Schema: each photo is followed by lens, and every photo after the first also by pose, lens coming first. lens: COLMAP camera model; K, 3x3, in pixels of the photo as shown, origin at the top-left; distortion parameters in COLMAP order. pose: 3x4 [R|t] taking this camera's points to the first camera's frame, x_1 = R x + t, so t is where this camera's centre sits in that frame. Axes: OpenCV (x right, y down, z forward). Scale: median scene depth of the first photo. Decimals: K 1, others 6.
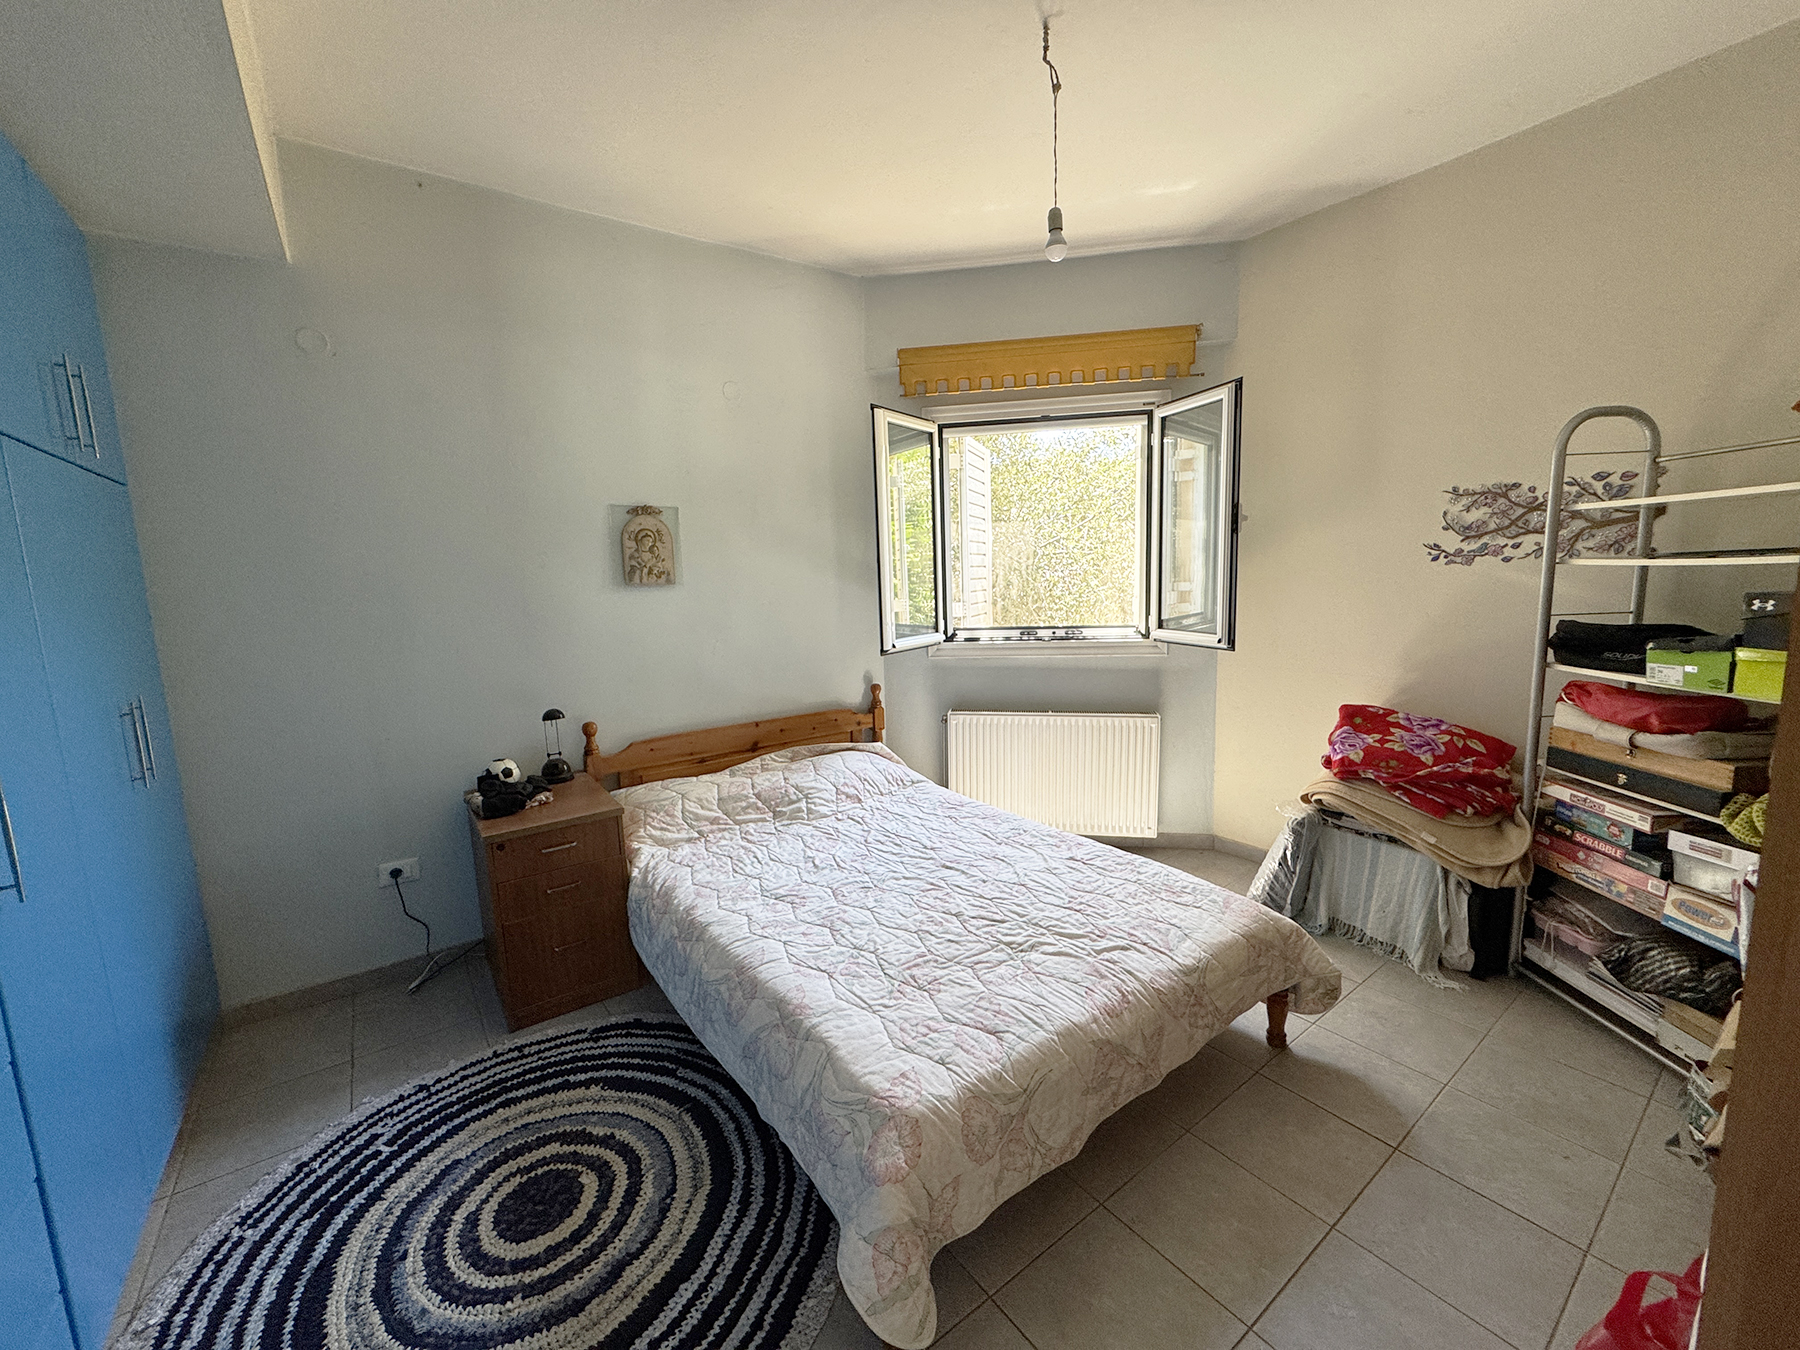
lens RADIAL K [[719.8, 0, 900.5], [0, 719.8, 674.1], [0, 0, 1]] dist [0.000937, 0.000187]
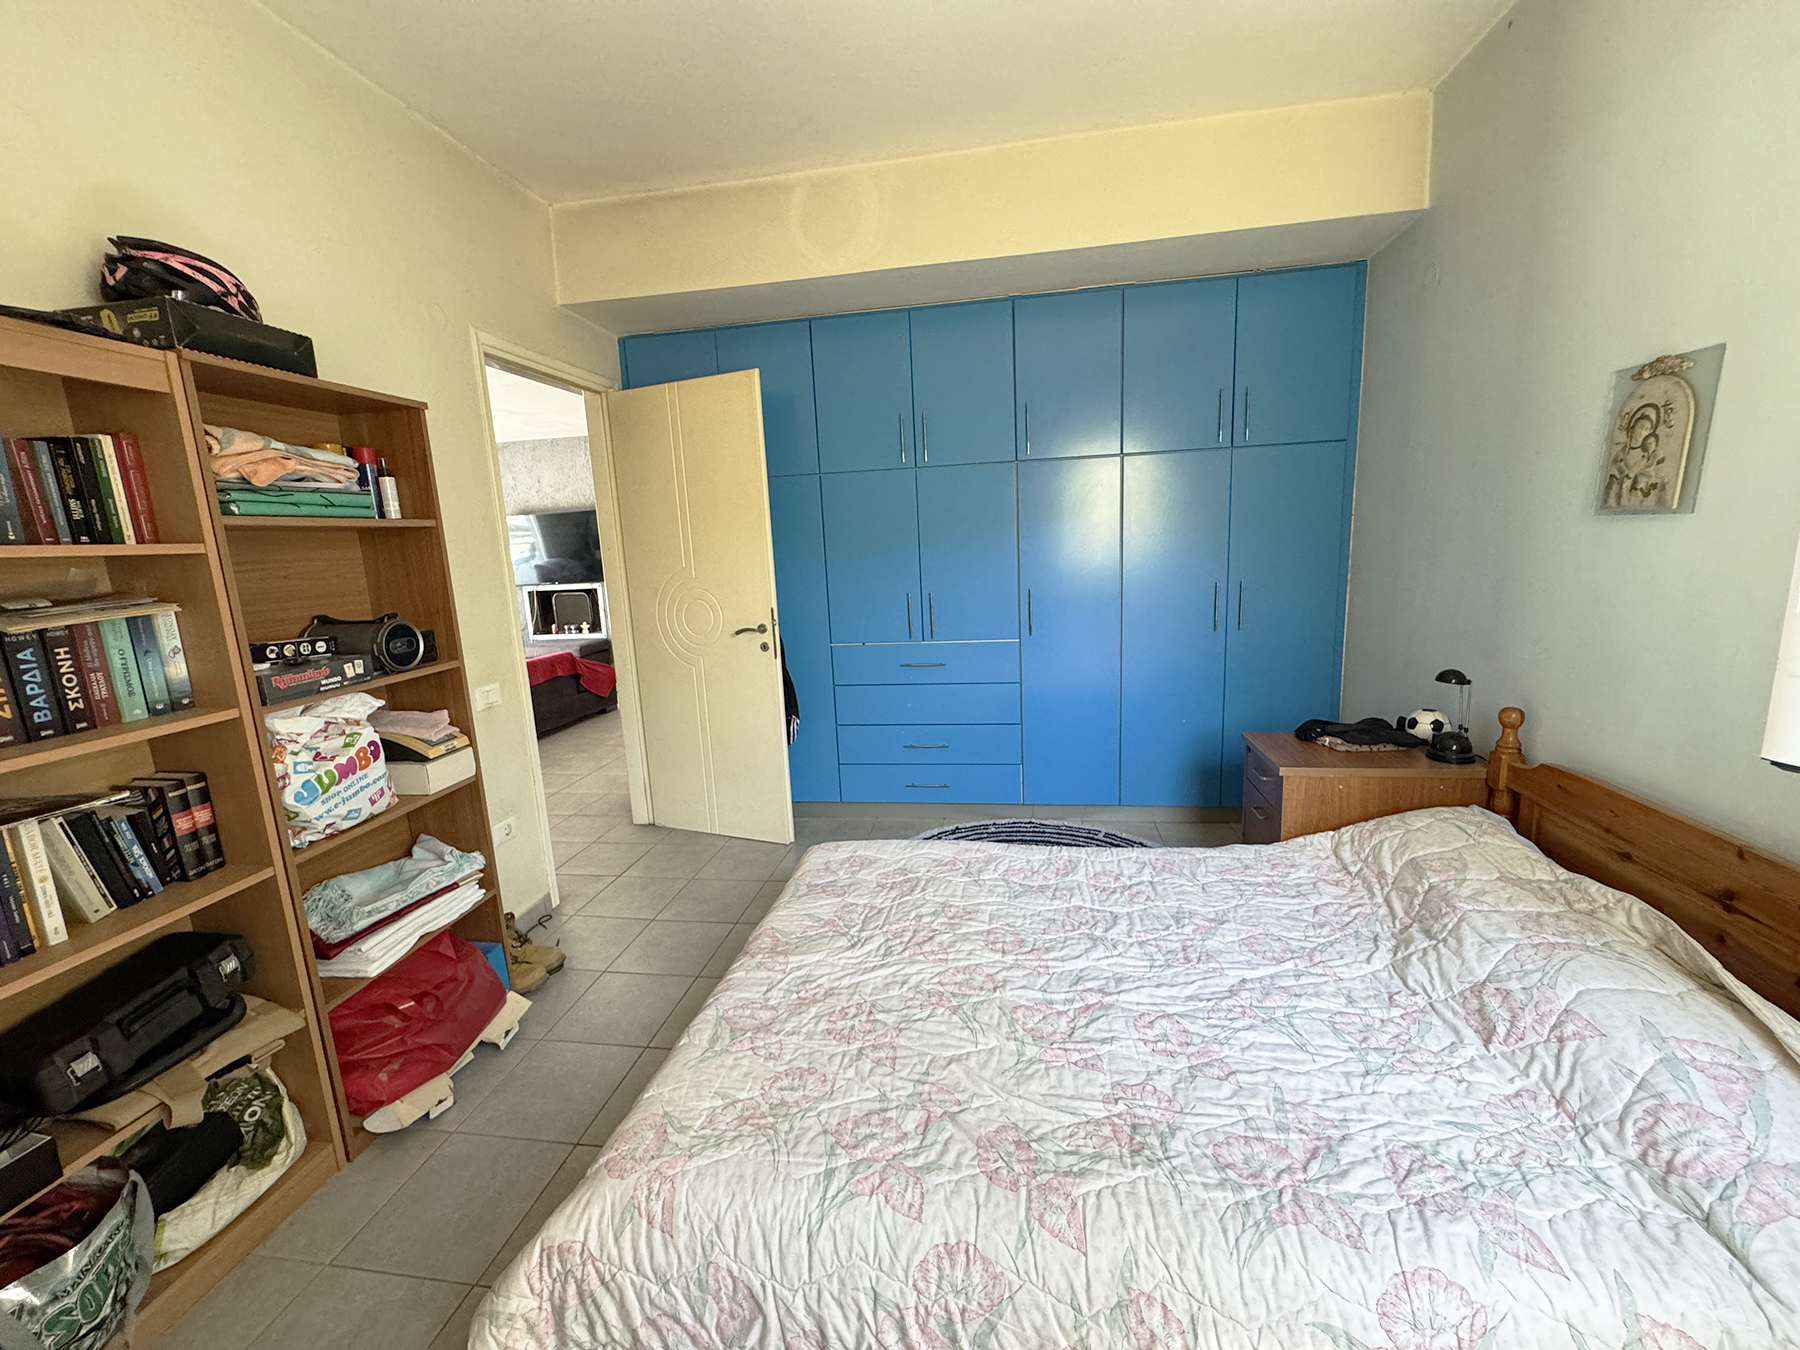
lens RADIAL K [[719.8, 0, 899.9], [0, 719.8, 674.2], [0, 0, 1]] dist [0.000937, 0.000187]
pose [[-0.716461, 0.191845, -0.670730, 0.450621], [-0.023299, 0.954329, 0.297848, -0.156470], [0.697238, 0.229024, -0.679269, 1.021963]]
